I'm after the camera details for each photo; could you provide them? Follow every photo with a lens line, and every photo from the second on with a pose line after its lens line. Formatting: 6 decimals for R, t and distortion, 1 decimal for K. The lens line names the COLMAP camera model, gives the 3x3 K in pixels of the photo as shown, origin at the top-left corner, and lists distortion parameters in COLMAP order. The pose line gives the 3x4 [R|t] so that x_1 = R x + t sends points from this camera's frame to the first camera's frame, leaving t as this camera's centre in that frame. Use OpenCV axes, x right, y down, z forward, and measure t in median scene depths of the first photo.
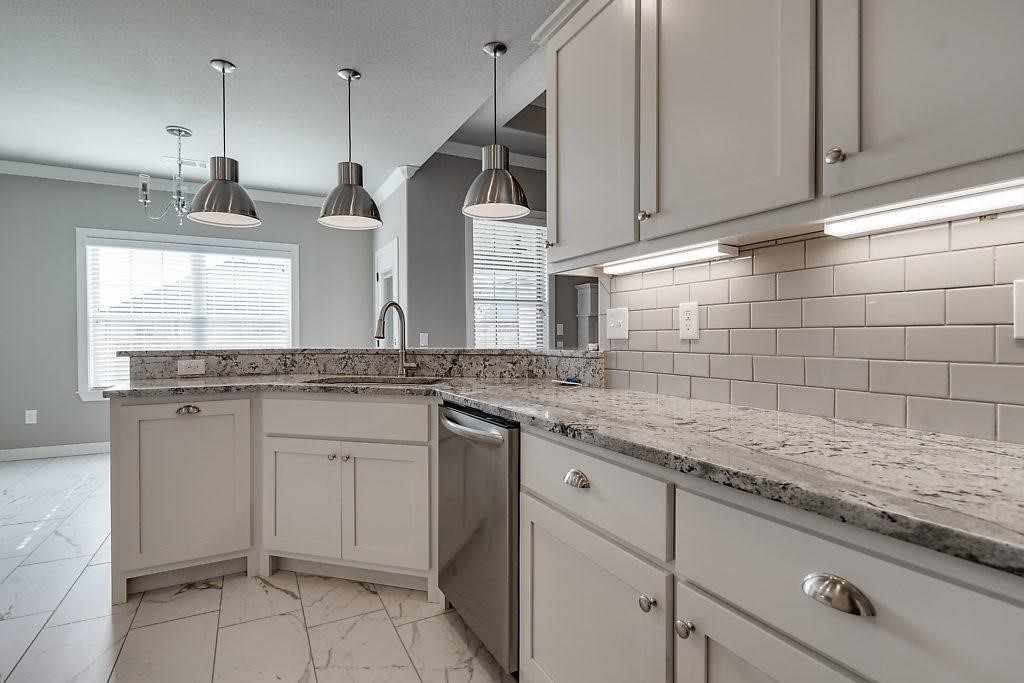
lens RADIAL K [[505.4, 0, 506.8], [0, 505.4, 336.7], [0, 0, 1]] dist [0.000308, -0.000100]
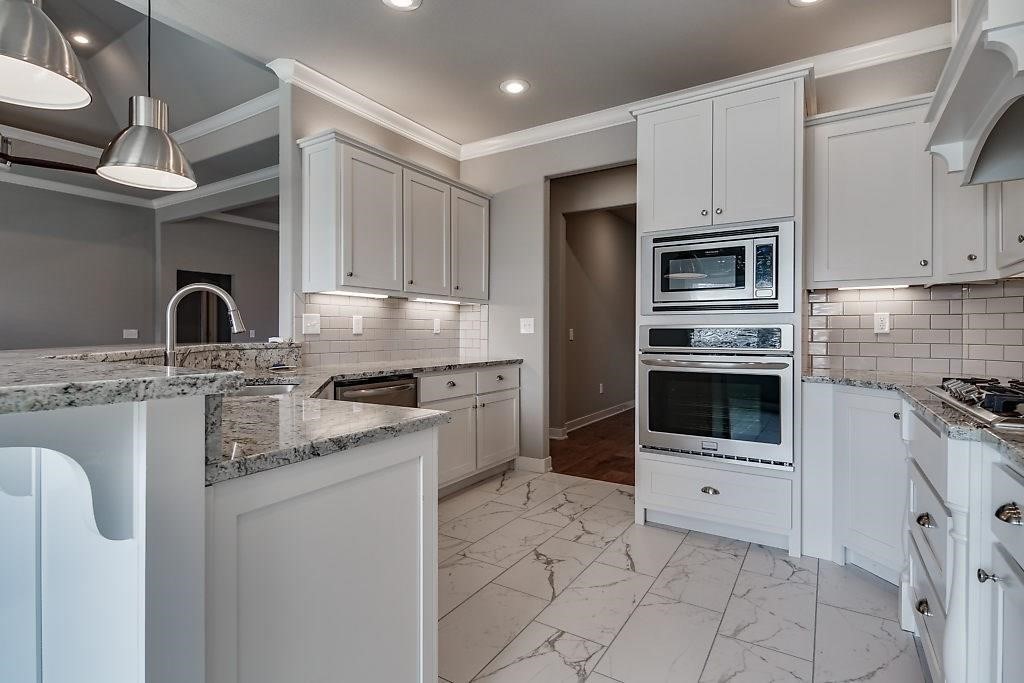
lens RADIAL K [[505.4, 0, 506.8], [0, 505.4, 336.7], [0, 0, 1]] dist [0.000308, -0.000100]
pose [[-0.506336, -0.004036, 0.862327, -1.444419], [0.000622, 0.999987, 0.005045, 0.005863], [-0.862336, 0.003091, -0.506327, 1.292941]]
